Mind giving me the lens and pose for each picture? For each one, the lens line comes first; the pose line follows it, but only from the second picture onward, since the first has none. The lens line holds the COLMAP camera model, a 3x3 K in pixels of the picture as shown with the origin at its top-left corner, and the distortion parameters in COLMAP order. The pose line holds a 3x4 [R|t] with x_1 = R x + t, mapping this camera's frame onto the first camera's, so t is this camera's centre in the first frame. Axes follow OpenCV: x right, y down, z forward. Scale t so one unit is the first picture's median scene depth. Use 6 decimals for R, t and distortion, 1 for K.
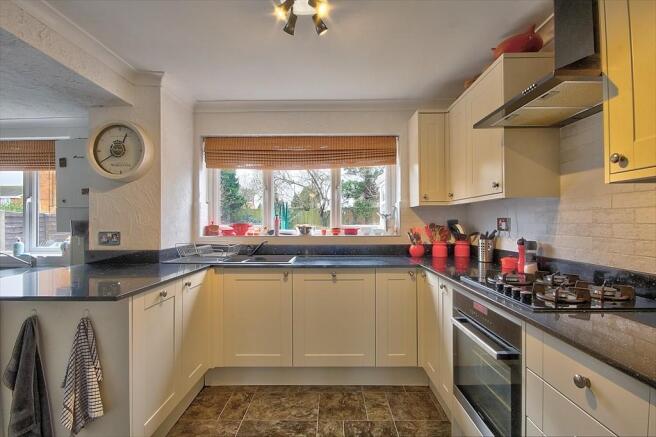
lens RADIAL K [[304.4, 0, 327.0], [0, 304.4, 220.5], [0, 0, 1]] dist [-0.013327, -0.000351]
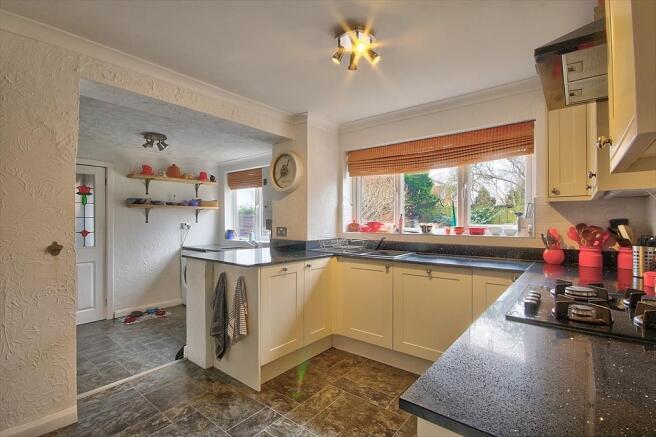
lens RADIAL K [[307.1, 0, 329.2], [0, 307.1, 220.6], [0, 0, 1]] dist [-0.001650, -0.000395]
pose [[0.783796, 0.003440, -0.621009, 0.360203], [-0.000058, 0.999985, 0.005467, -0.002901], [0.621019, -0.004249, 0.783784, -0.032981]]
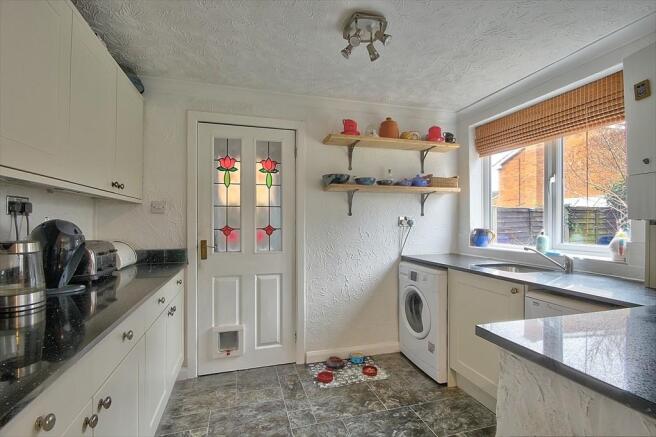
lens RADIAL K [[307.1, 0, 329.2], [0, 307.1, 220.6], [0, 0, 1]] dist [-0.001650, -0.000395]
pose [[0.290970, -0.001941, -0.956730, -0.514742], [0.002267, 0.999997, -0.001339, 0.039566], [0.956730, -0.001779, 0.290973, 0.303498]]
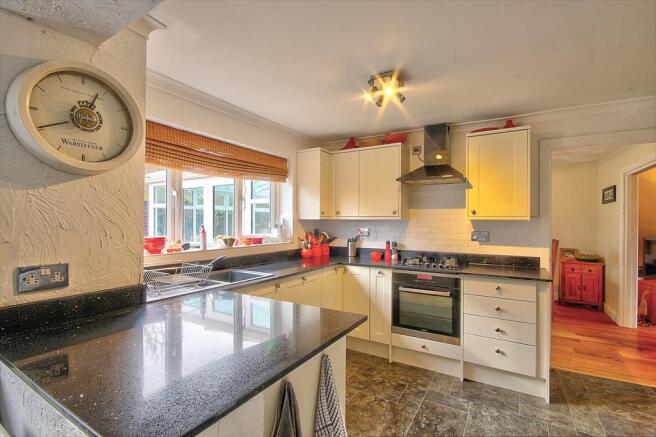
lens RADIAL K [[304.4, 0, 327.0], [0, 304.4, 220.5], [0, 0, 1]] dist [-0.013327, -0.000351]
pose [[0.511860, 0.007680, 0.859034, -0.829193], [-0.009558, 0.999949, -0.003244, -0.039386], [-0.859016, -0.006550, 0.511908, 0.281242]]
